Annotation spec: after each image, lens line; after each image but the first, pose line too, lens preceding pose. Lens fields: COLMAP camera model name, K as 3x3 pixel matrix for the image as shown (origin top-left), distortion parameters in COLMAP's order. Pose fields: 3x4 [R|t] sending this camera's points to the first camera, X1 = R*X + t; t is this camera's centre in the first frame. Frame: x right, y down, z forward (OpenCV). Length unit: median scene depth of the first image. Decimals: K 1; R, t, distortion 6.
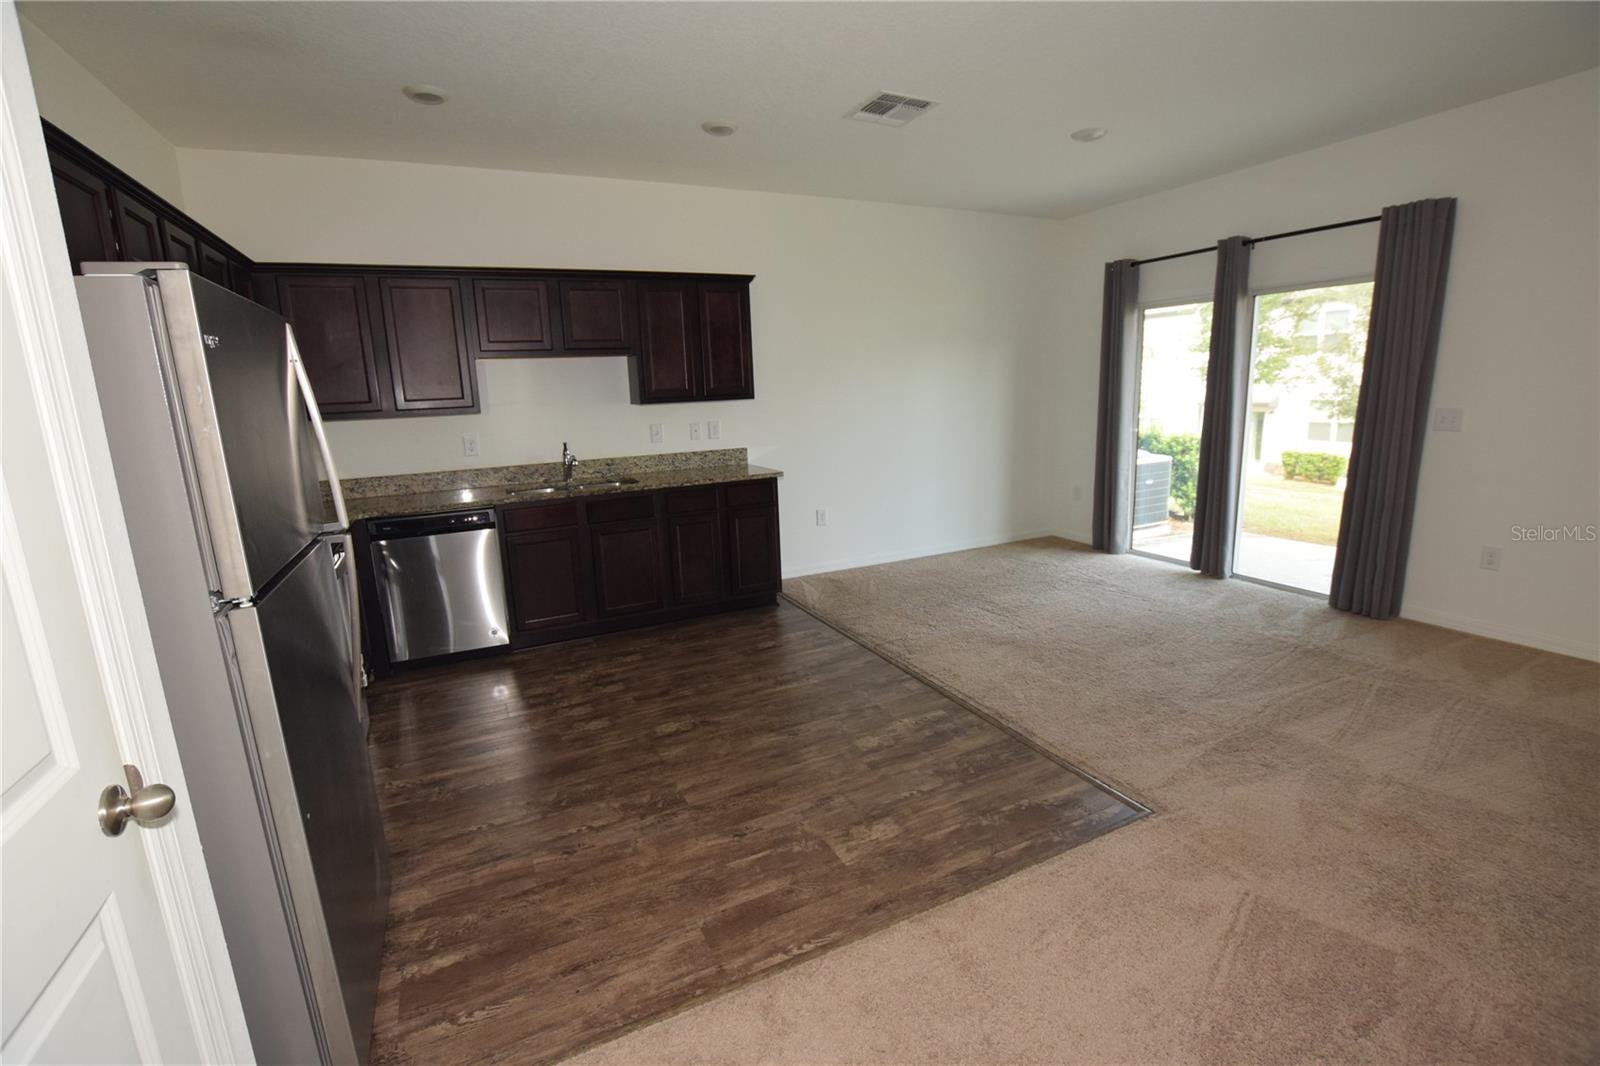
lens RADIAL K [[701.1, 0, 798.3], [0, 701.1, 534.2], [0, 0, 1]] dist [-0.040818, 0.000003]
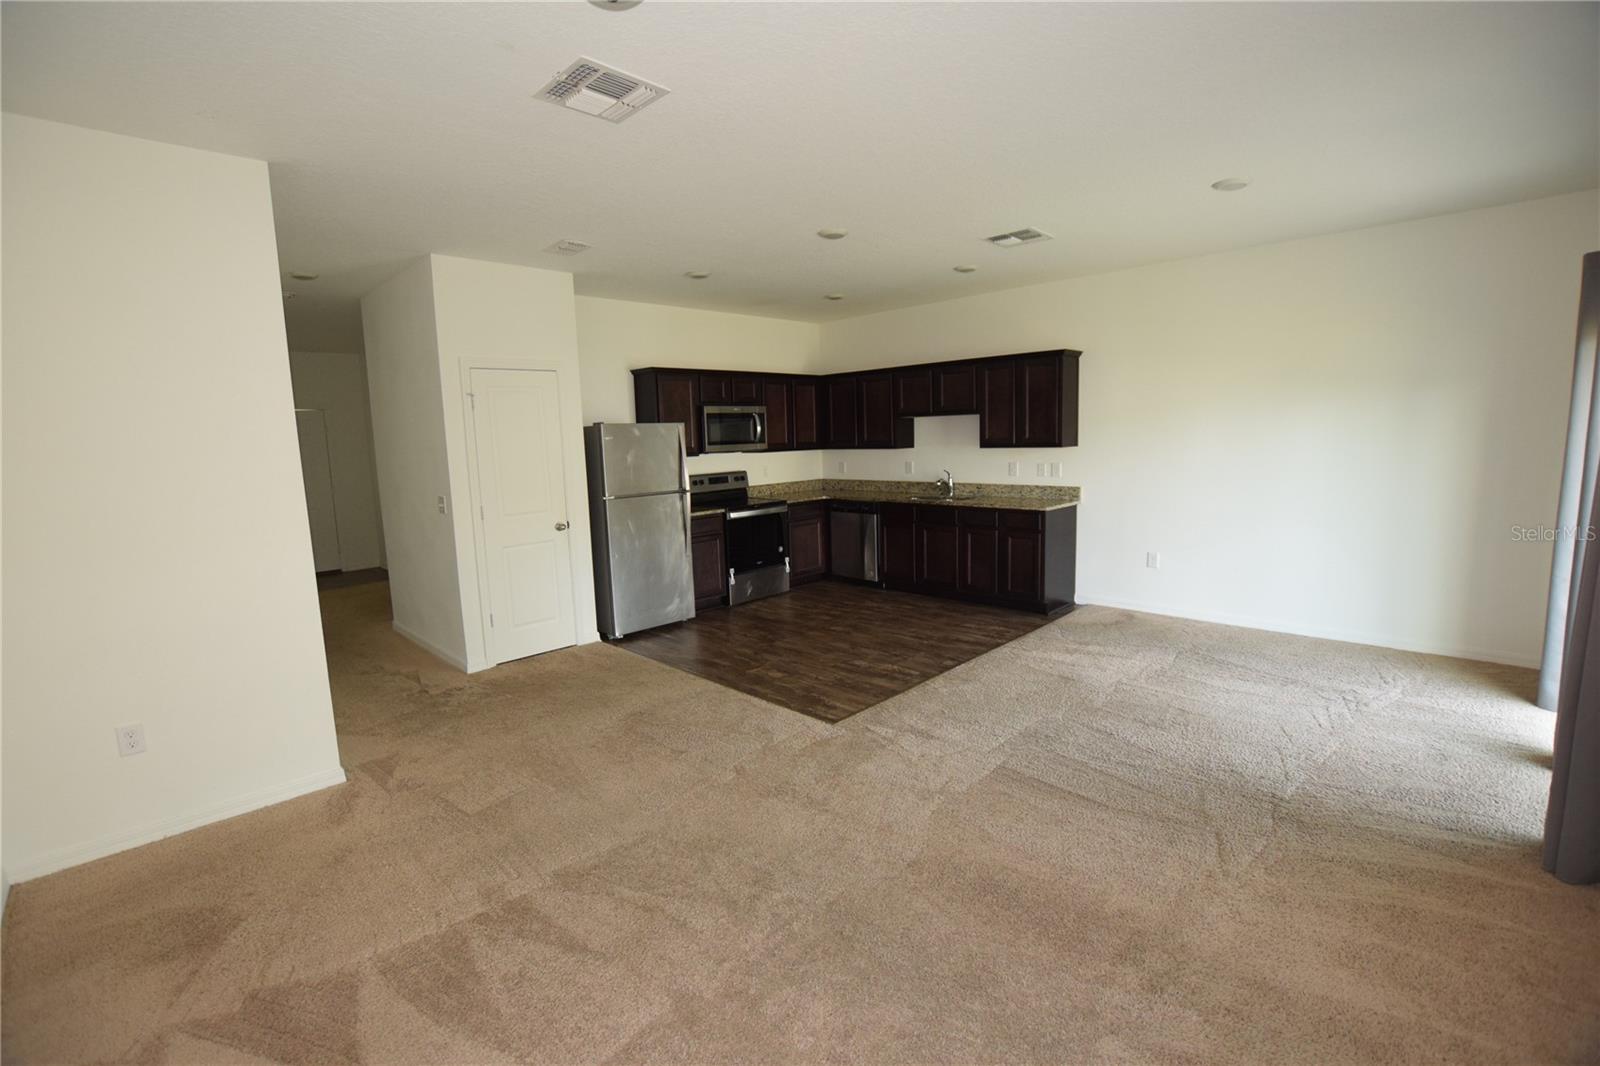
lens RADIAL K [[701.1, 0, 798.3], [0, 701.1, 534.2], [0, 0, 1]] dist [-0.040818, 0.000003]
pose [[0.351048, 0.166040, -0.921518, 1.299059], [-0.172006, 0.978840, 0.110844, -0.138635], [0.920423, 0.119595, 0.372180, 0.169422]]
